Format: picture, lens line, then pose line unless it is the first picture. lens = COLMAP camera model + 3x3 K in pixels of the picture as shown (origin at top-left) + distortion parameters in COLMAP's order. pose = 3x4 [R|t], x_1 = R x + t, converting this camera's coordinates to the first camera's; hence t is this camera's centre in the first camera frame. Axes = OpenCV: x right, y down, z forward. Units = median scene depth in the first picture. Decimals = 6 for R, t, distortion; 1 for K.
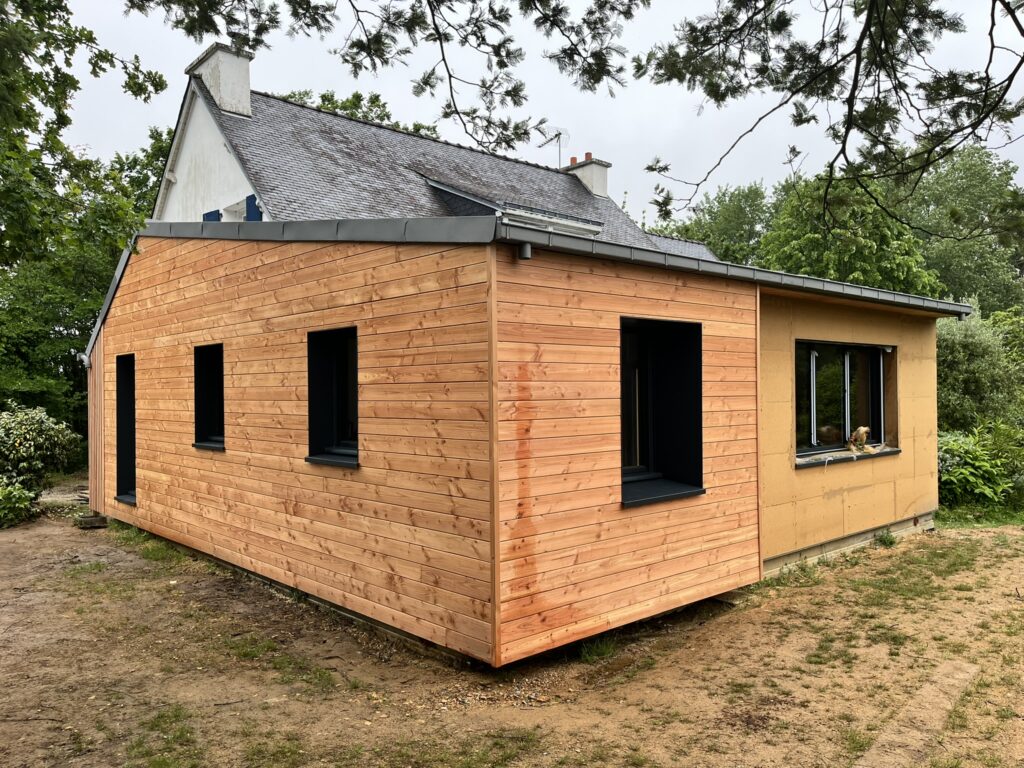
lens RADIAL K [[774.8, 0, 512.0], [0, 774.8, 384.0], [0, 0, 1]] dist [0.052197, 0.000158]
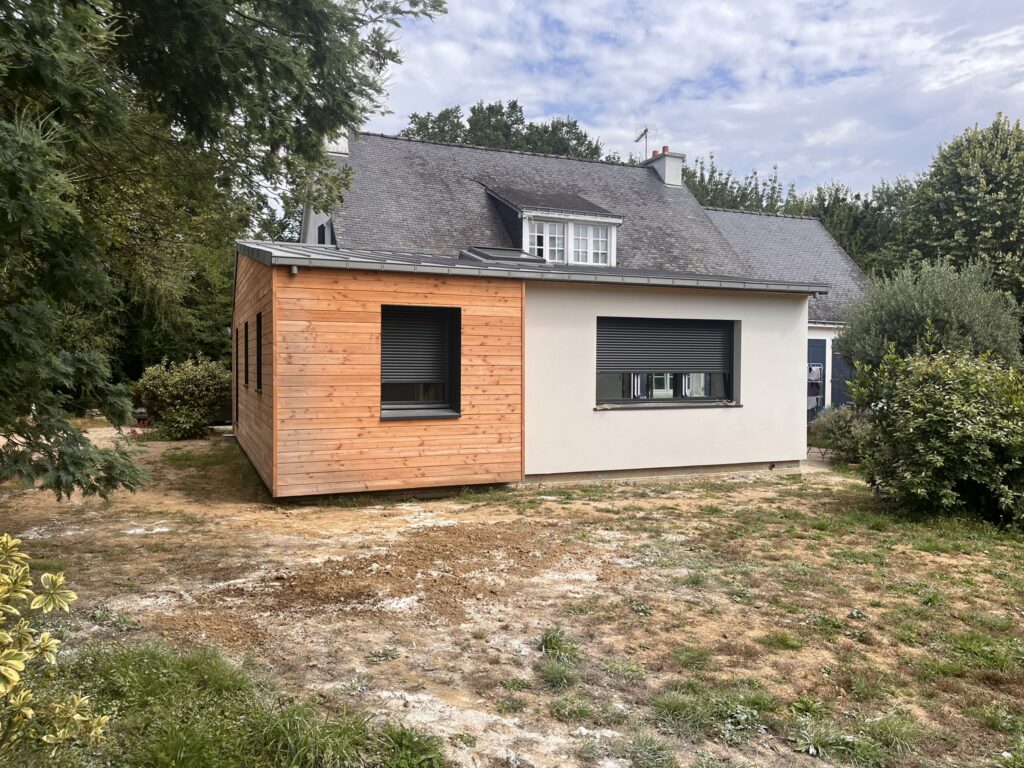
lens RADIAL K [[774.8, 0, 512.0], [0, 774.8, 384.0], [0, 0, 1]] dist [0.052197, 0.000158]
pose [[0.940726, 0.022868, -0.338396, 0.811525], [-0.011575, 0.999308, 0.035353, 0.016958], [0.338971, -0.029341, 0.940339, -0.388282]]
